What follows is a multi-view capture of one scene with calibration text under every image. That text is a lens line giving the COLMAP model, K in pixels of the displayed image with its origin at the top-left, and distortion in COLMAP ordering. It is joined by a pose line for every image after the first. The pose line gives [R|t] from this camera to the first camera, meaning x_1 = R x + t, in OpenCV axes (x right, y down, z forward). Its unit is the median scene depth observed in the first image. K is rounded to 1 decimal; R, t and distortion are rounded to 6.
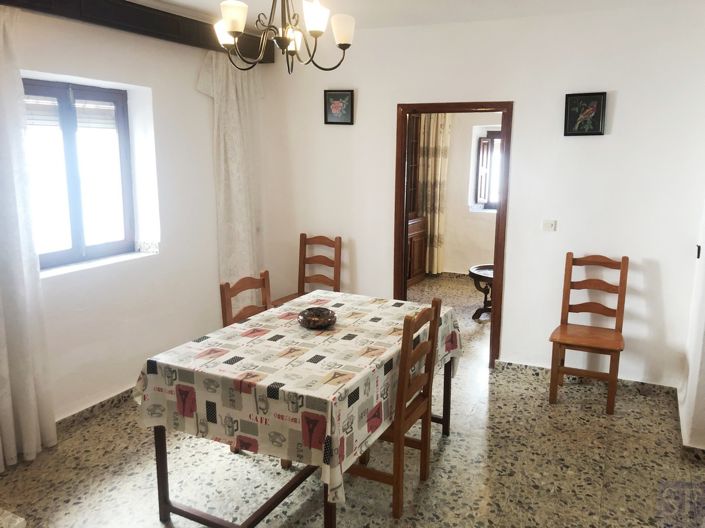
lens RADIAL K [[580.5, 0, 352.9], [0, 580.5, 263.9], [0, 0, 1]] dist [0.012244, 0.009108]
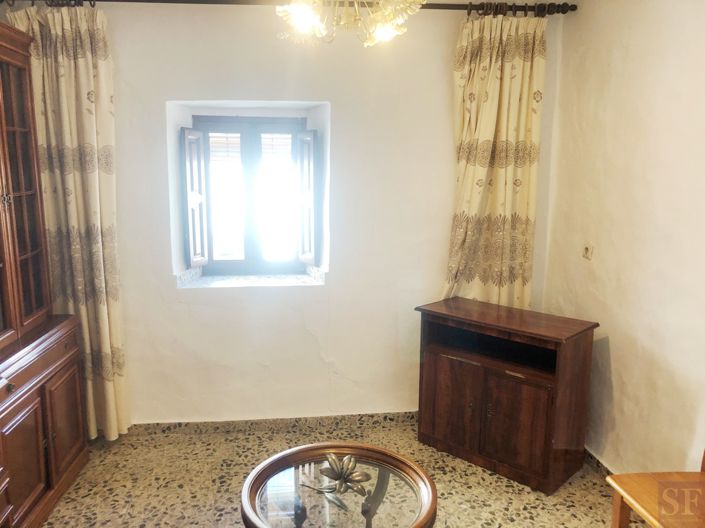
lens RADIAL K [[580.5, 0, 340.0], [0, 580.5, 277.9], [0, 0, 1]] dist [0.012244, 0.009108]
pose [[0.842800, -0.109939, 0.526878, 0.068029], [0.107449, 0.993579, 0.035444, -0.101132], [-0.527392, 0.026740, 0.849201, 0.541606]]
